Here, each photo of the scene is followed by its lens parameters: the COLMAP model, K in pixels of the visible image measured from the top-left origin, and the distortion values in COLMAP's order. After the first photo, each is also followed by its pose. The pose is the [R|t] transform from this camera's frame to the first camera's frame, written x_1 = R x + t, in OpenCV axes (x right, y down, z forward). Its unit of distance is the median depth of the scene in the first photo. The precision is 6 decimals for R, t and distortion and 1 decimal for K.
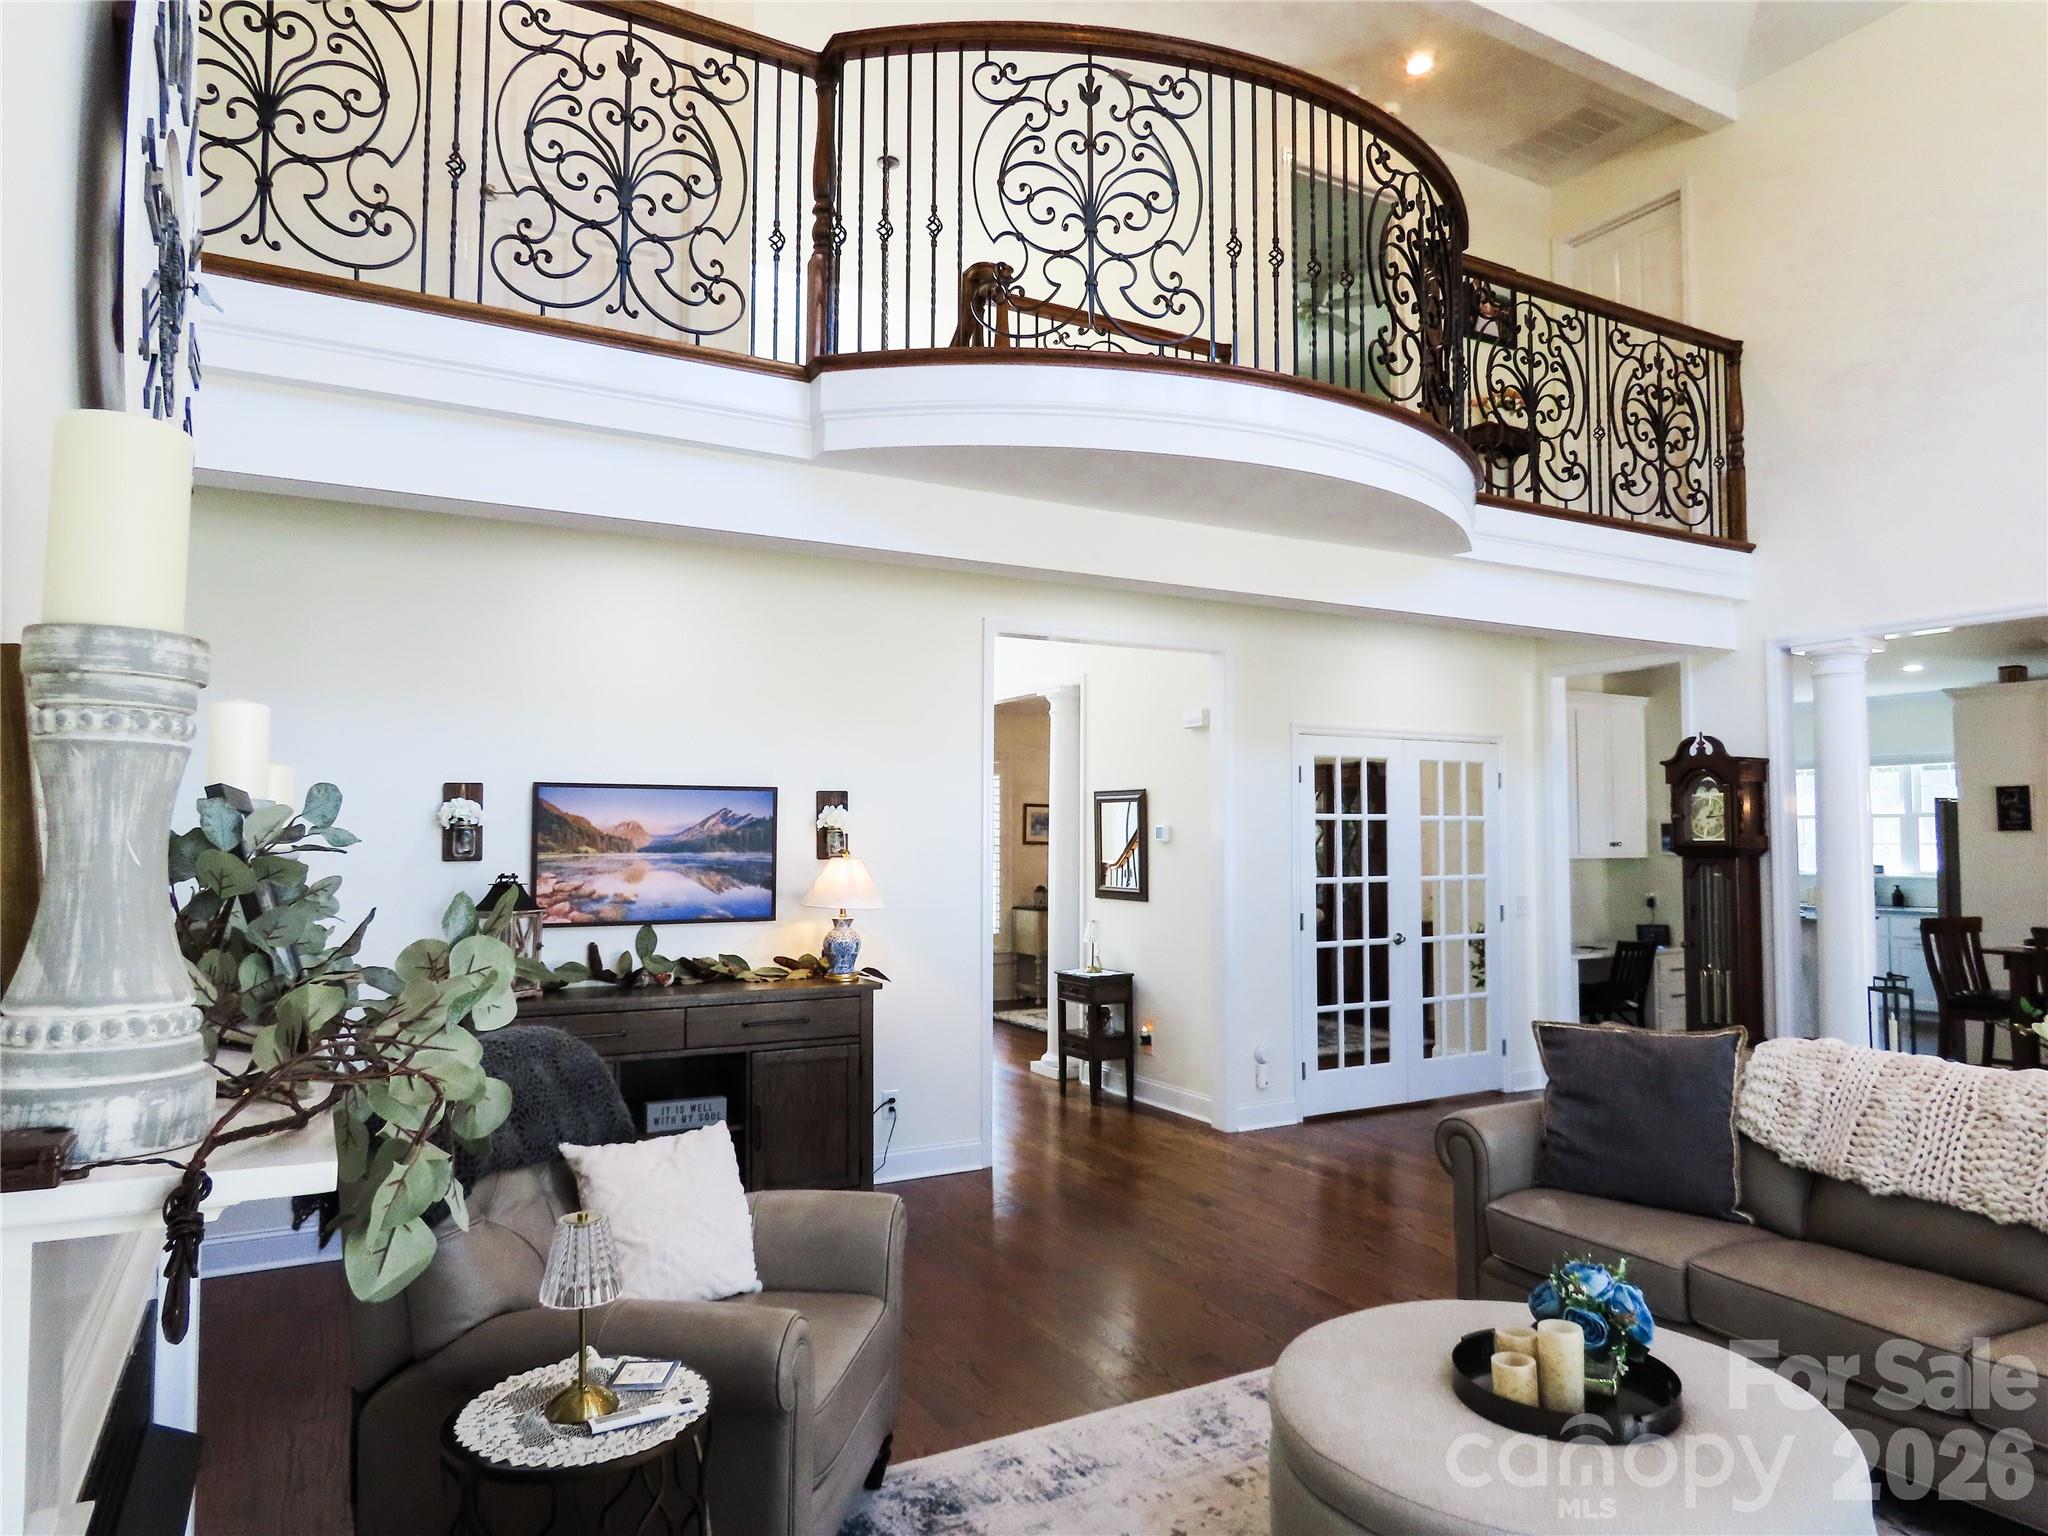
lens RADIAL K [[1383.0, 0, 1024.0], [0, 1383.0, 768.0], [0, 0, 1]] dist [0.000371, -0.000979]
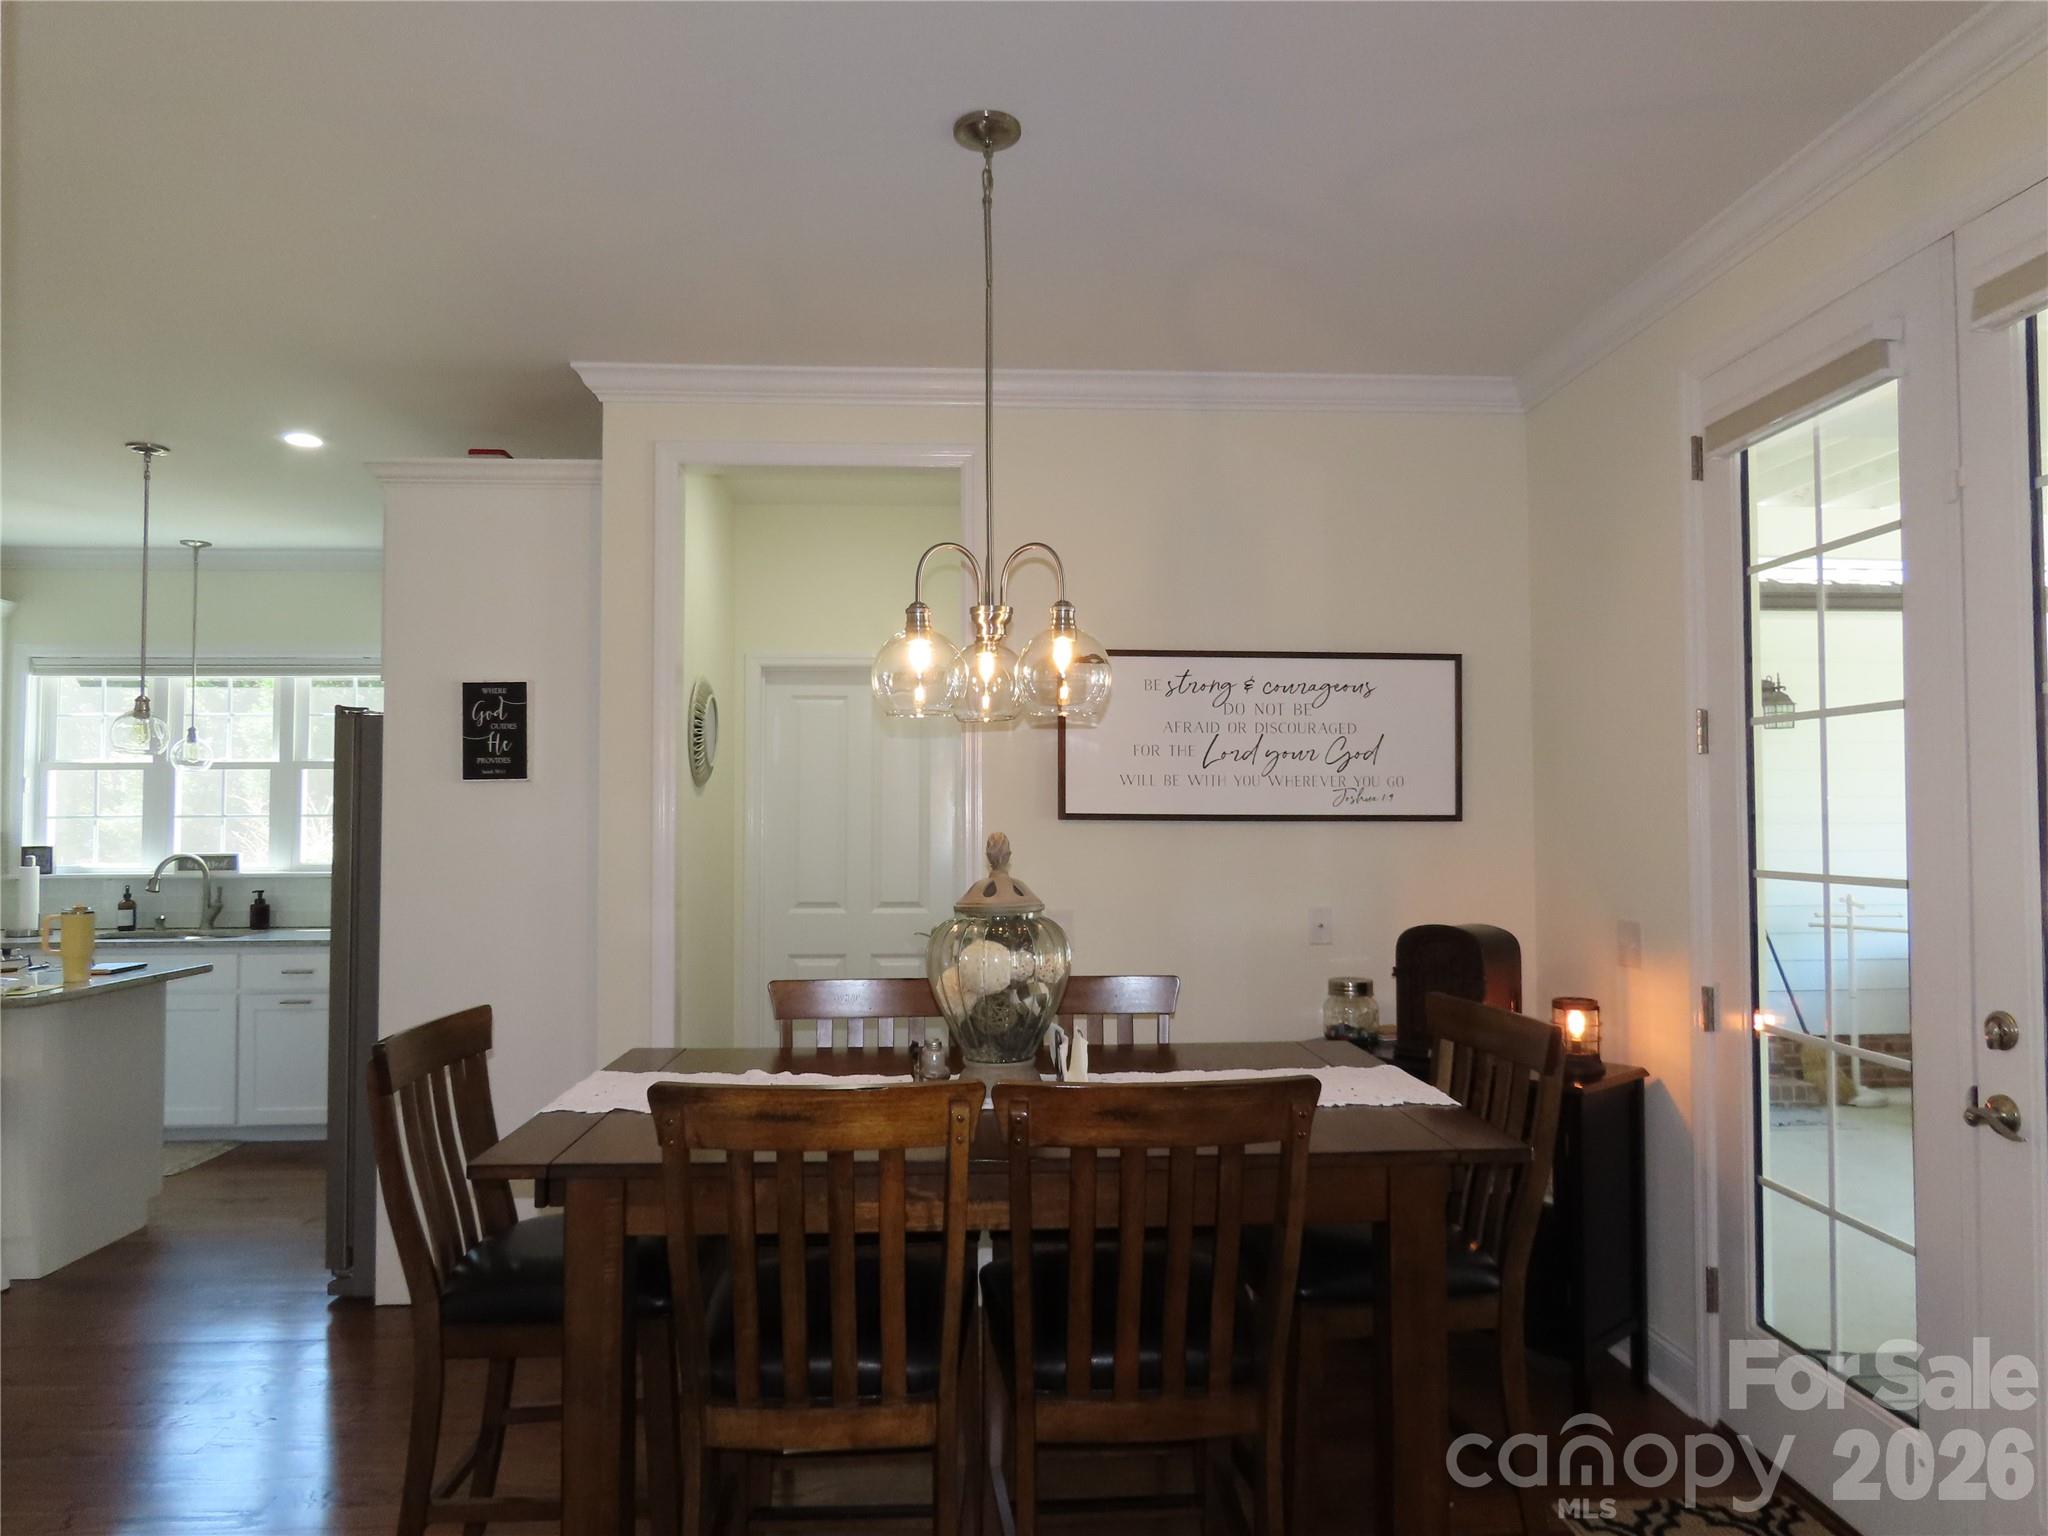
lens RADIAL K [[1289.7, 0, 1024.0], [0, 1289.7, 768.0], [0, 0, 1]] dist [-0.002085, -0.001962]
pose [[0.474445, 0.031924, 0.879706, 0.355548], [-0.040546, 0.999074, -0.014389, 0.033993], [-0.879351, -0.028842, 0.475300, 0.538953]]
